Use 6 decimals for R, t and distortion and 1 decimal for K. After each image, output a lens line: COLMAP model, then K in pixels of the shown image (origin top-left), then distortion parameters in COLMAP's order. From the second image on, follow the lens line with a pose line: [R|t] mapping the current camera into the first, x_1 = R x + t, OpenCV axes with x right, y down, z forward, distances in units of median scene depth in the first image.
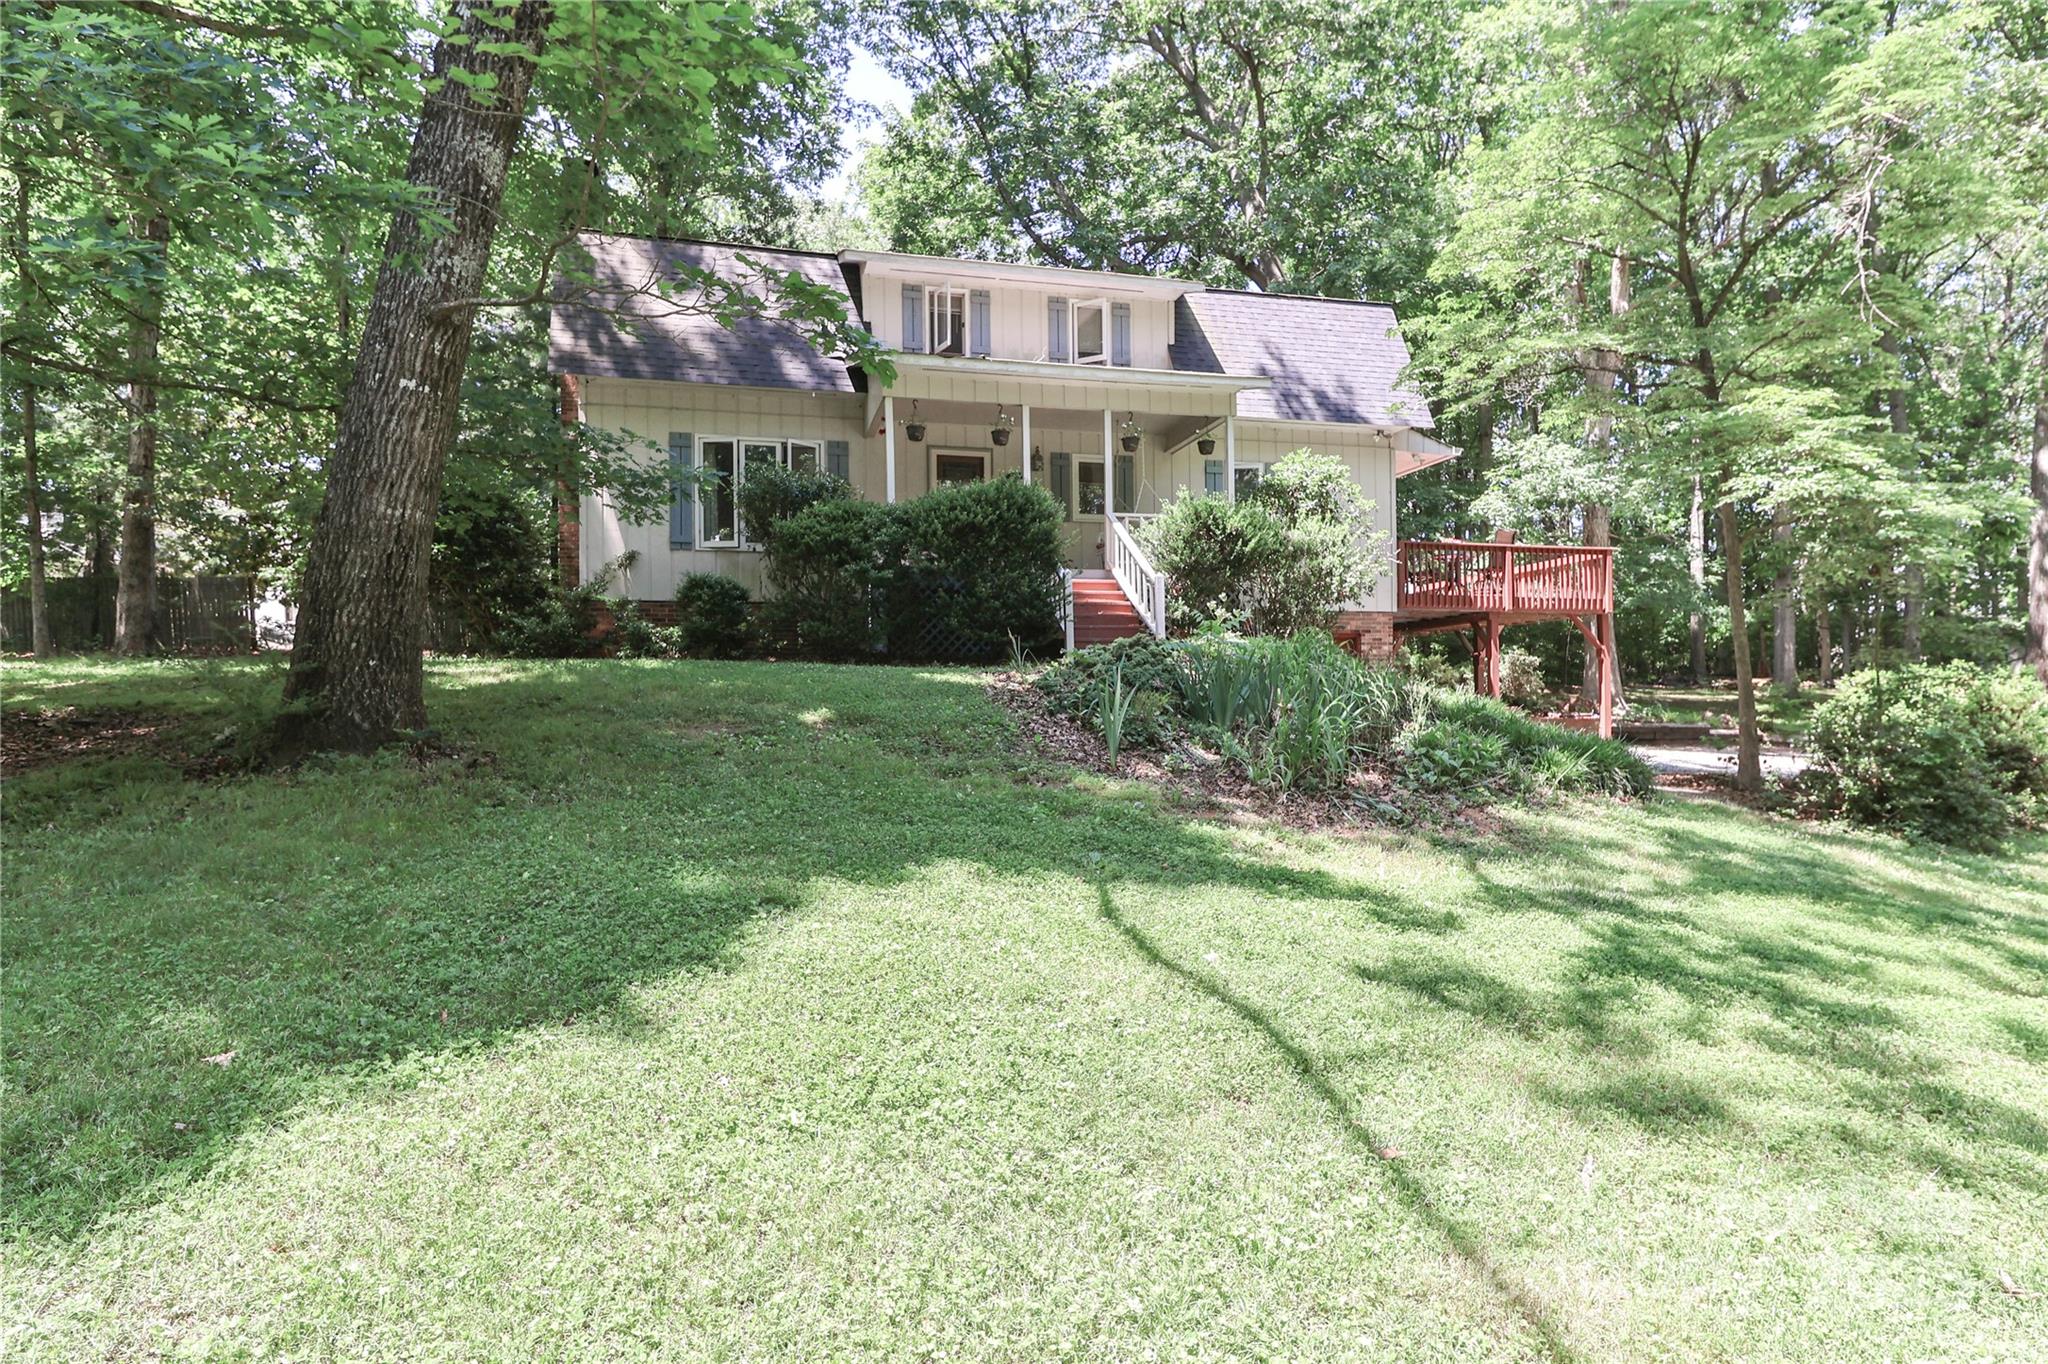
lens RADIAL K [[995.1, 0, 1044.0], [0, 995.1, 702.5], [0, 0, 1]] dist [0.000031, -0.001882]
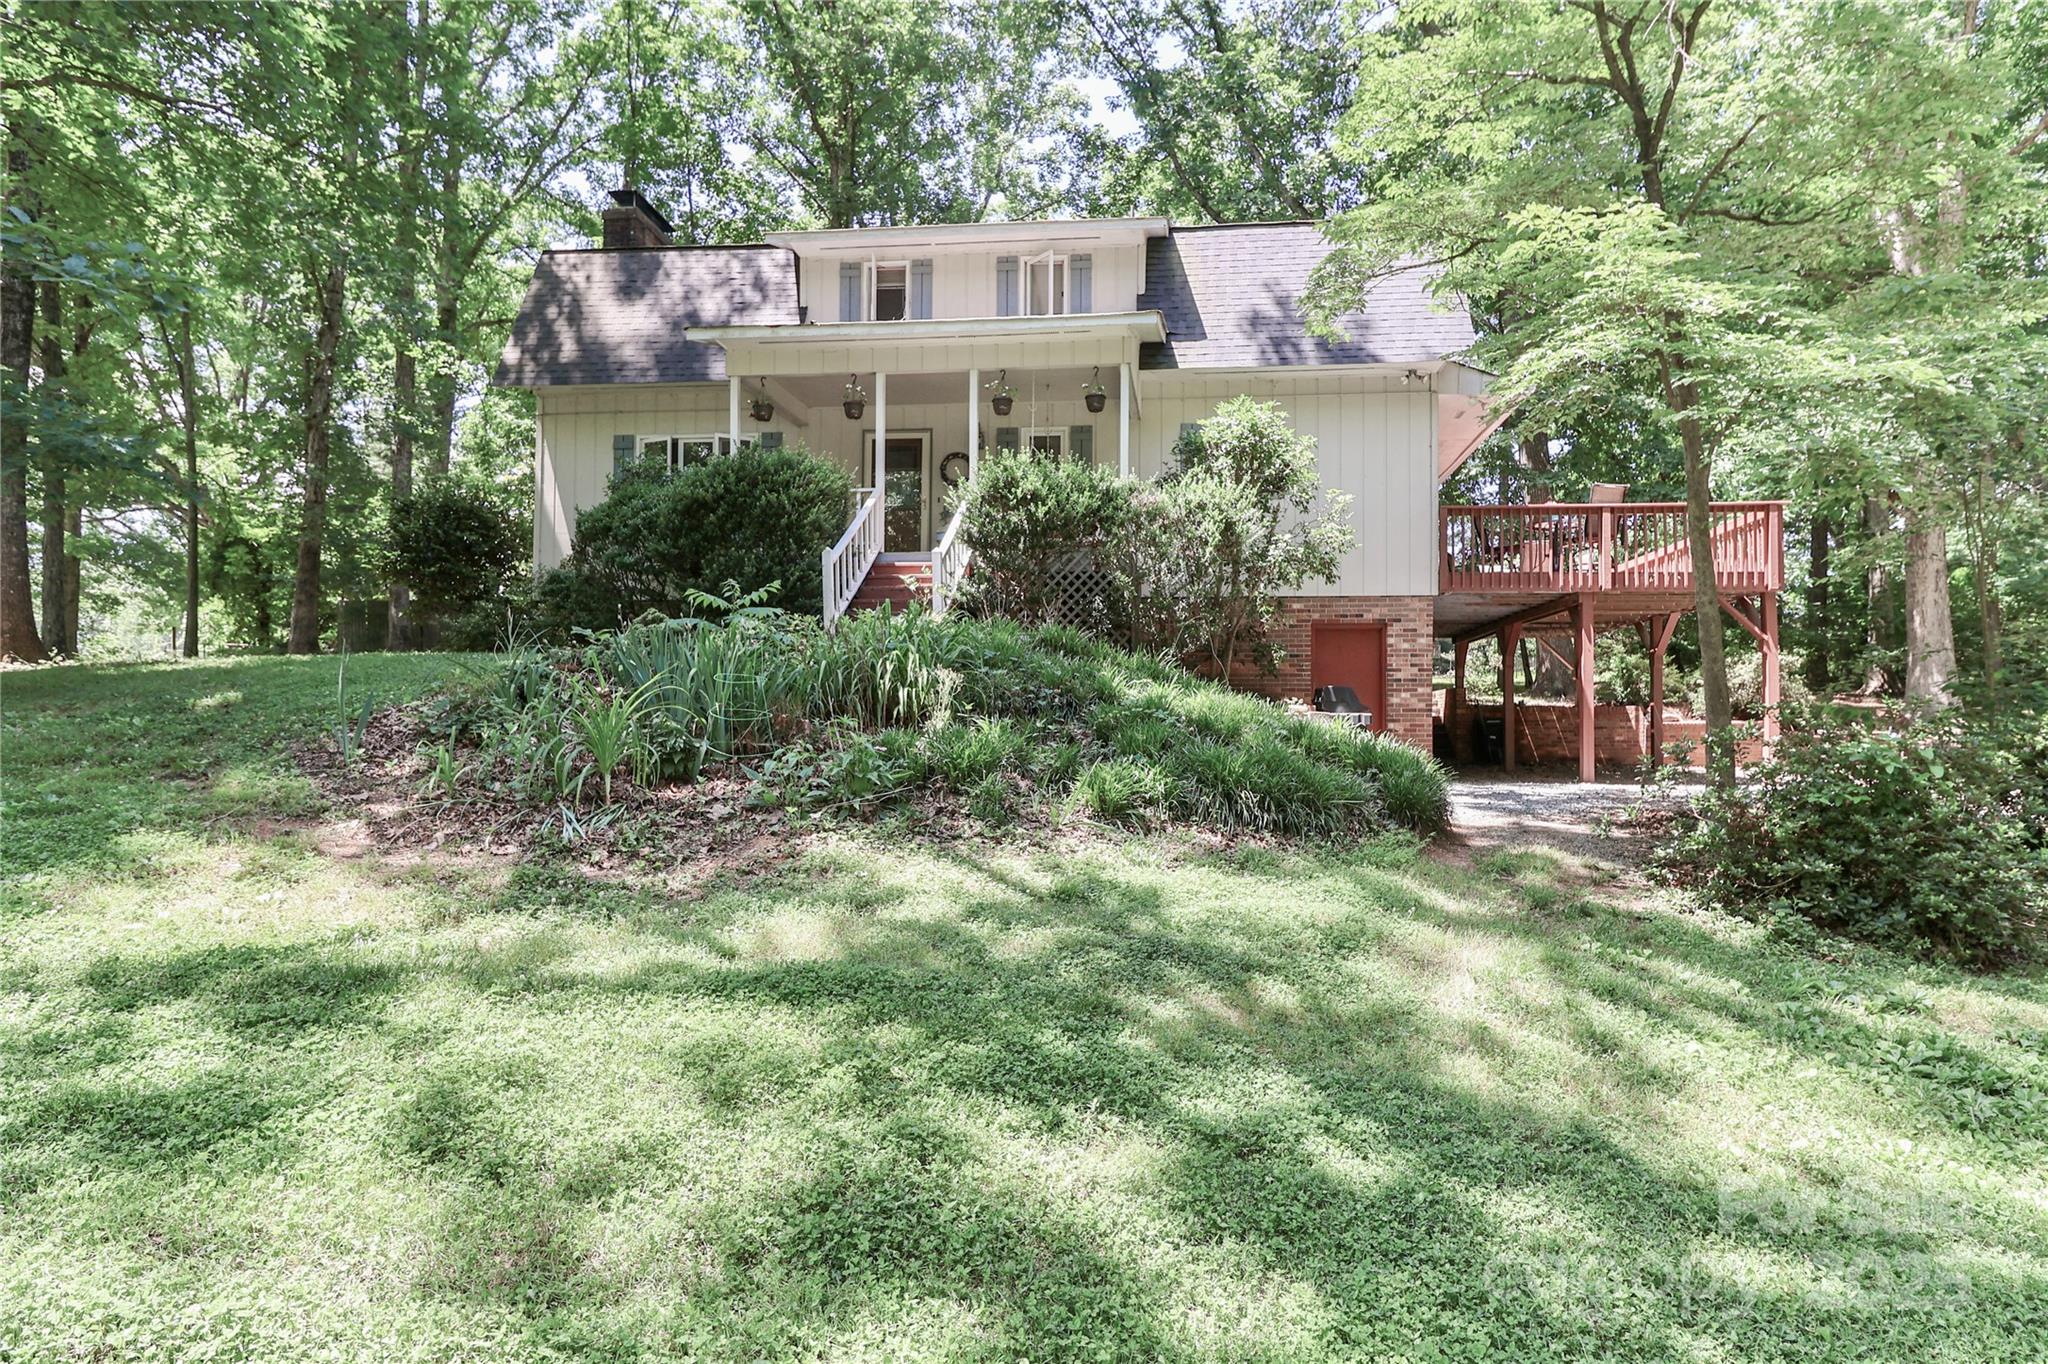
lens RADIAL K [[995.1, 0, 1141.7], [0, 995.1, 686.7], [0, 0, 1]] dist [0.000031, -0.001882]
pose [[0.949764, -0.000182, -0.312968, 0.504470], [-0.010420, 0.999427, -0.032204, 0.012079], [0.312794, 0.033848, 0.949218, 0.240727]]
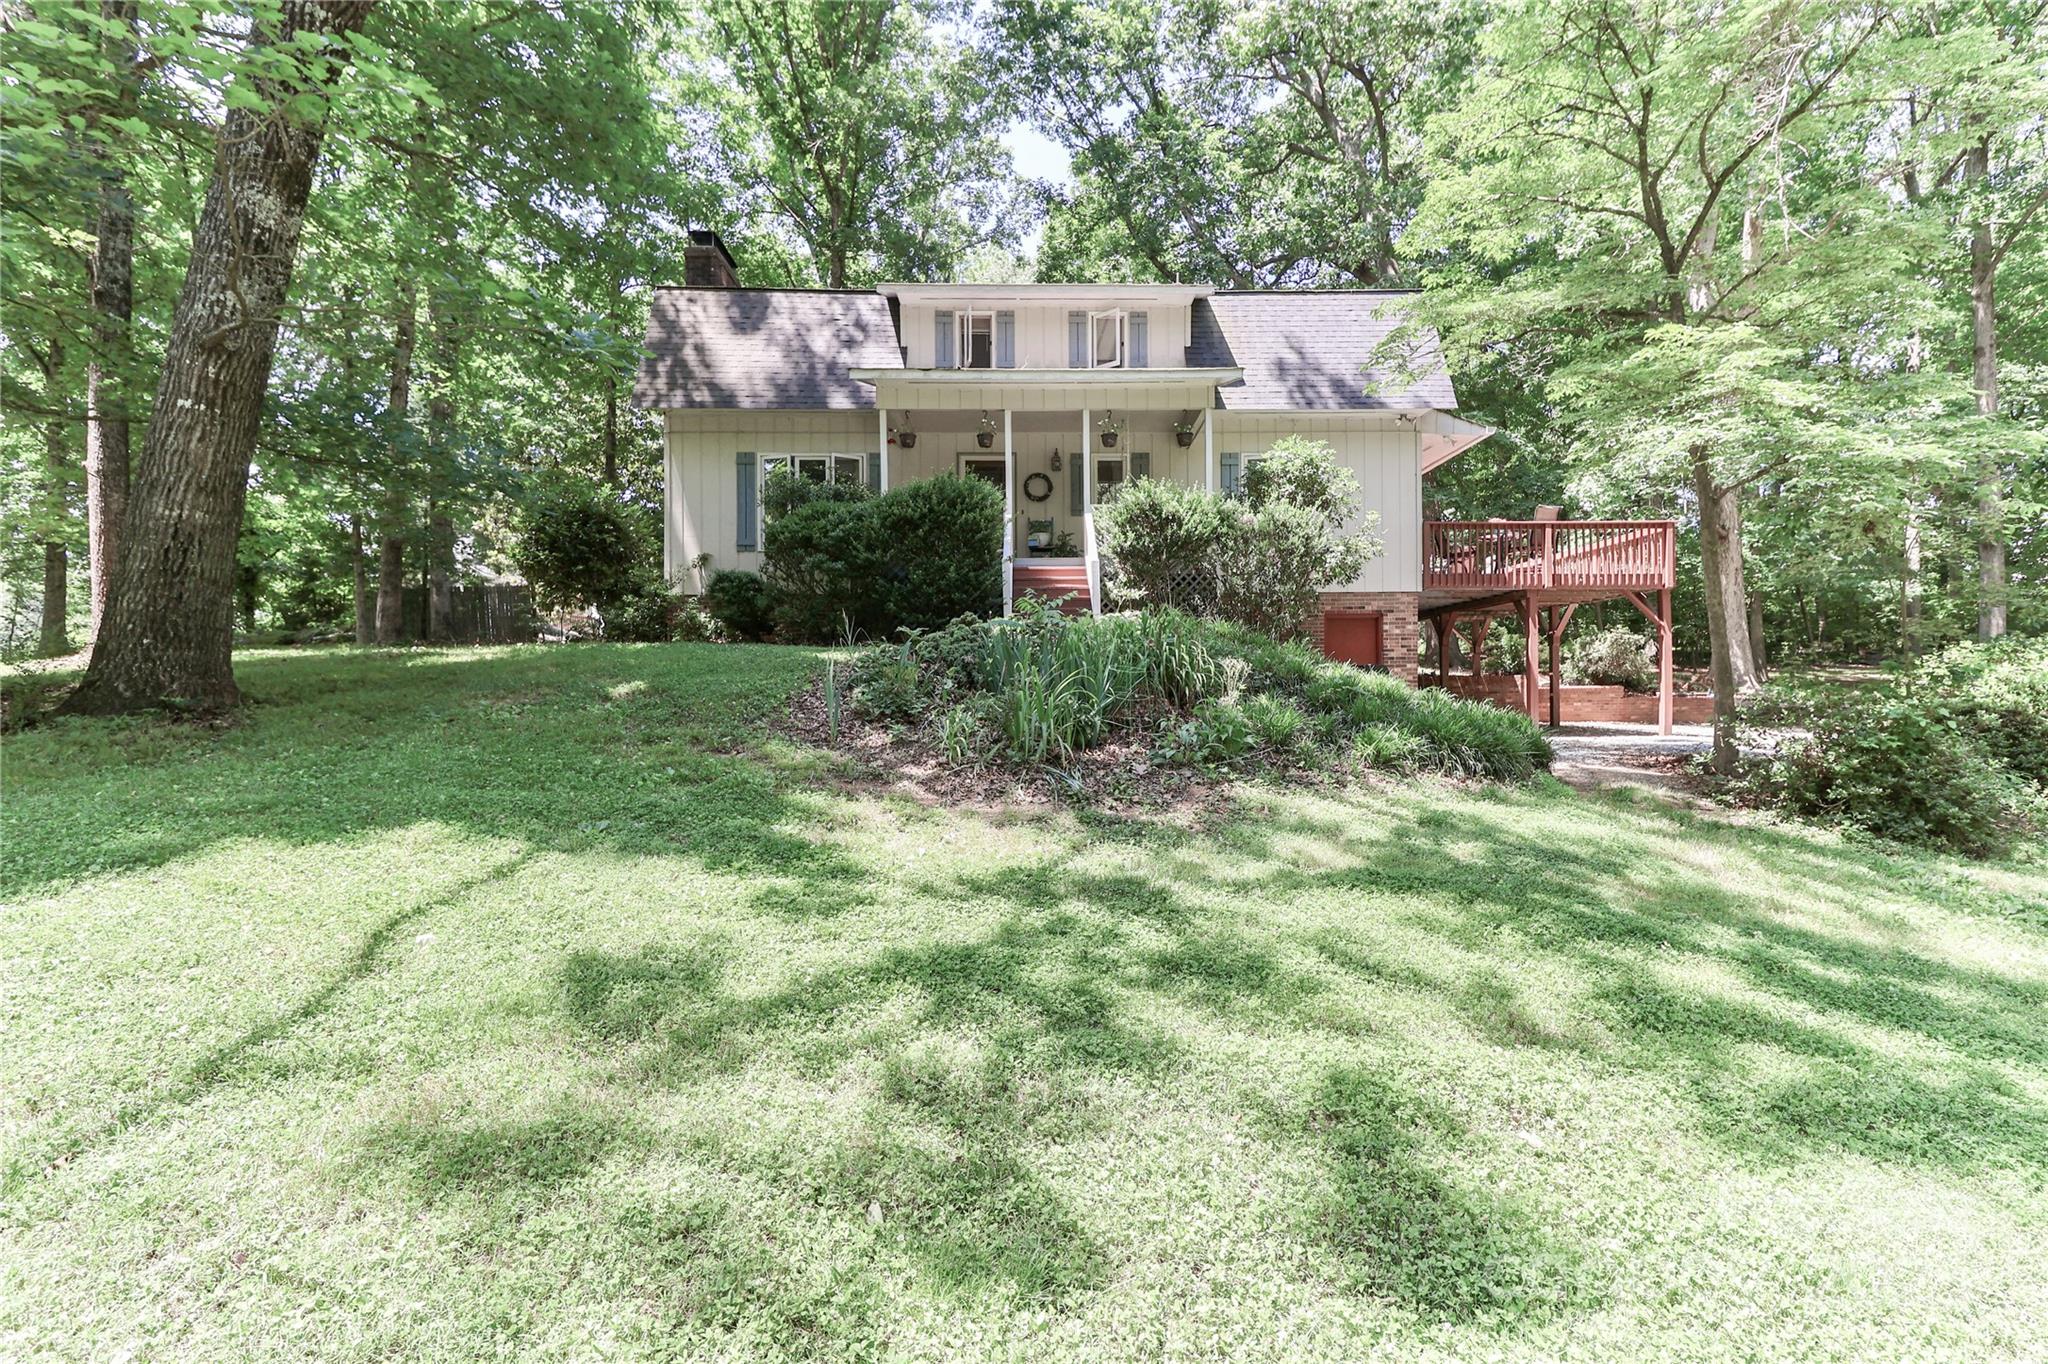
lens RADIAL K [[869.1, 0, 1067.9], [0, 869.1, 675.1], [0, 0, 1]] dist [0.018893, -0.000488]
pose [[0.979707, -0.003140, -0.200408, 0.237877], [0.000867, 0.999934, -0.011427, 0.005001], [0.200431, 0.011021, 0.979646, 0.077544]]
